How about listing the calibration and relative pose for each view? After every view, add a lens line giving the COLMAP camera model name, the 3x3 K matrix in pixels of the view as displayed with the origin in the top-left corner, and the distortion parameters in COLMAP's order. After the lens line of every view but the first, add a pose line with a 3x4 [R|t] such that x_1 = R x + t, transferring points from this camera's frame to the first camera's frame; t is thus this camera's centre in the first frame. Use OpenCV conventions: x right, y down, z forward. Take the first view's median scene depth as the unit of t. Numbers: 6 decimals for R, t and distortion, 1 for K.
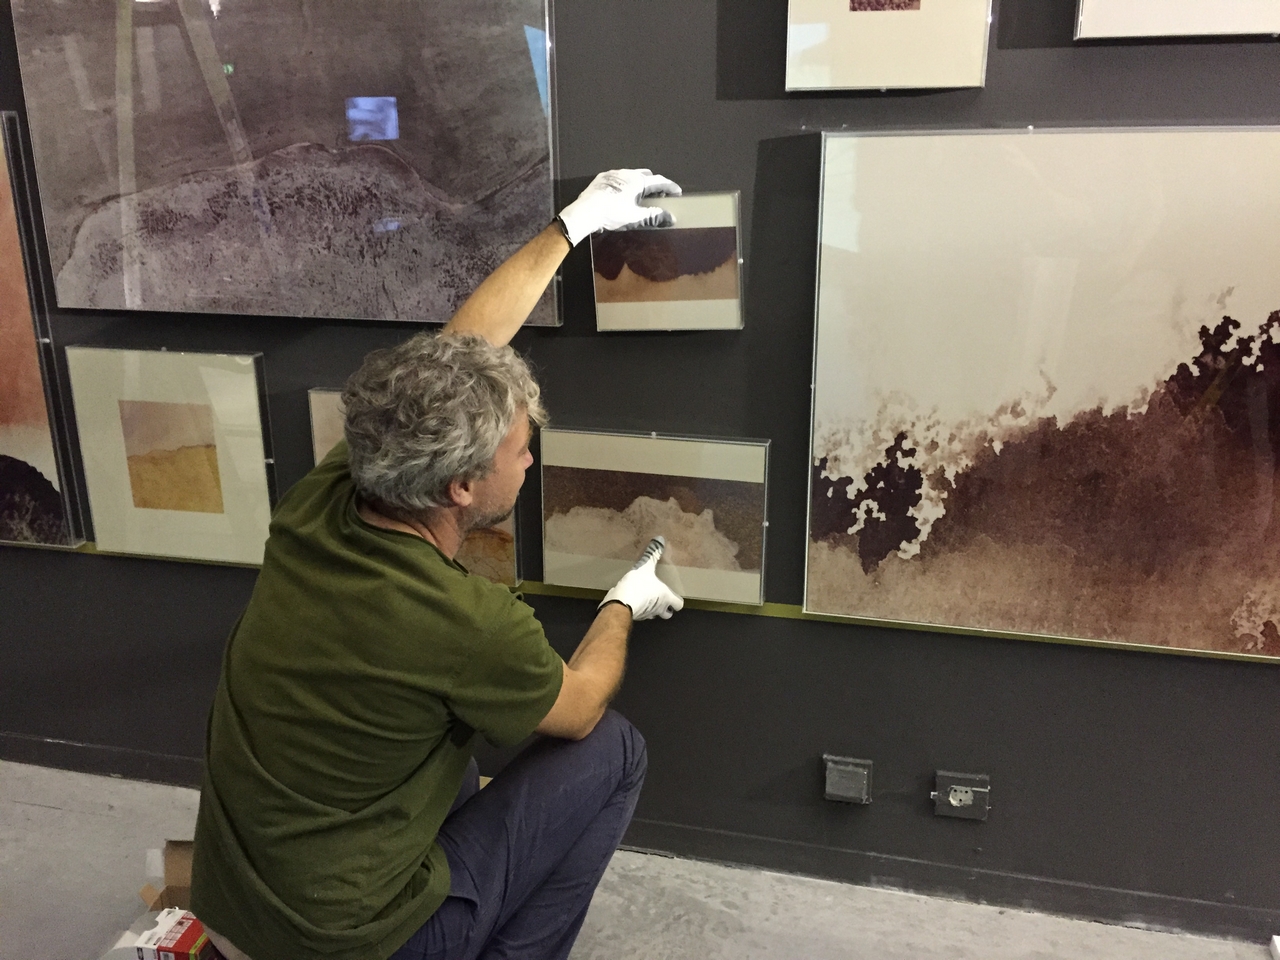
lens RADIAL K [[1078.3, 0, 641.4], [0, 1078.3, 478.8], [0, 0, 1]] dist [0.046105, -0.000538]
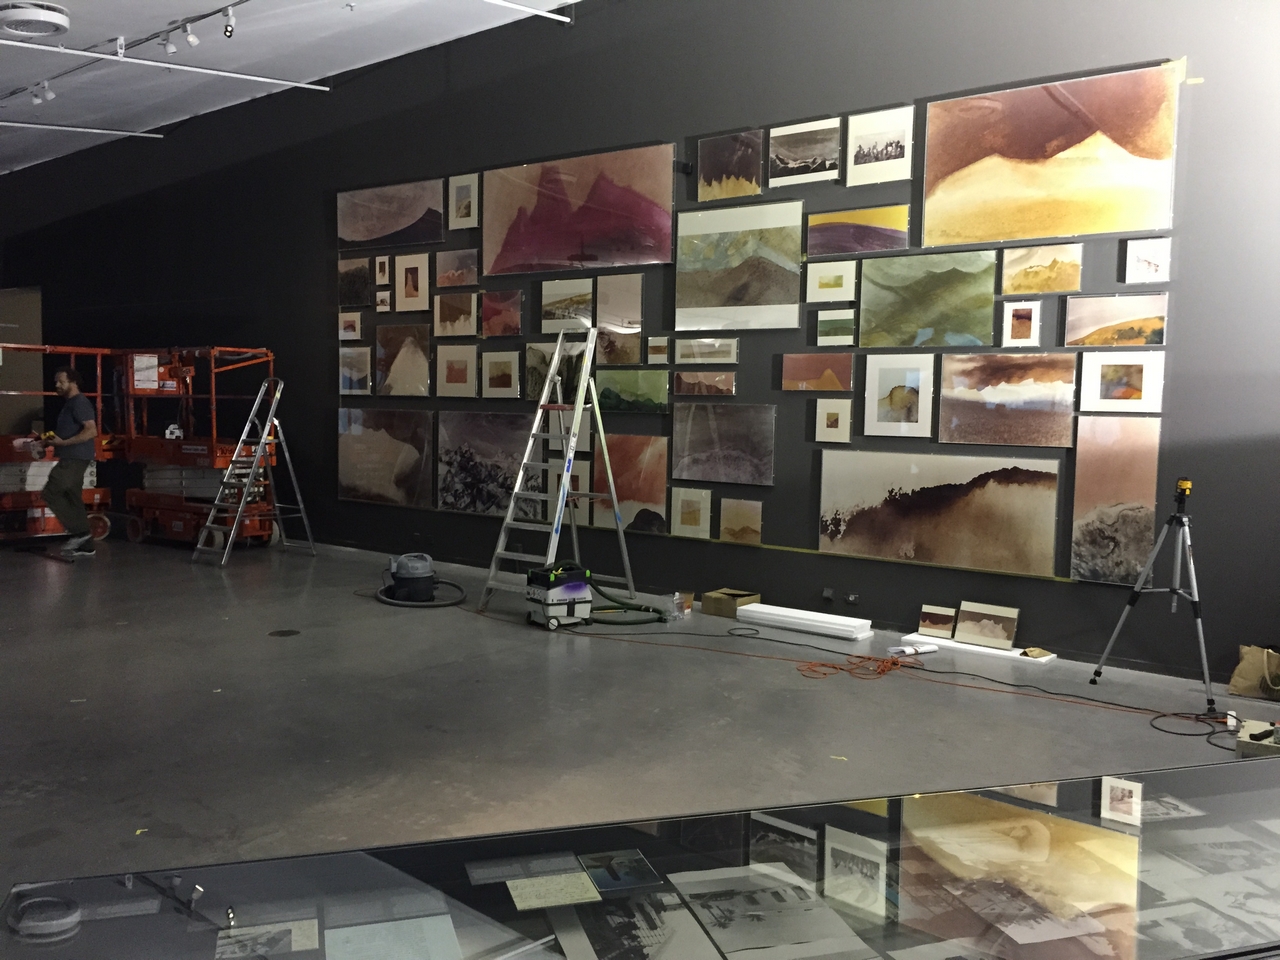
lens RADIAL K [[1078.3, 0, 639.5], [0, 1078.3, 481.2], [0, 0, 1]] dist [0.046105, -0.000538]
pose [[0.912299, 0.053221, -0.406052, 1.319705], [-0.143945, 0.969924, -0.196282, 0.857465], [0.383393, 0.237517, 0.892522, -3.467535]]
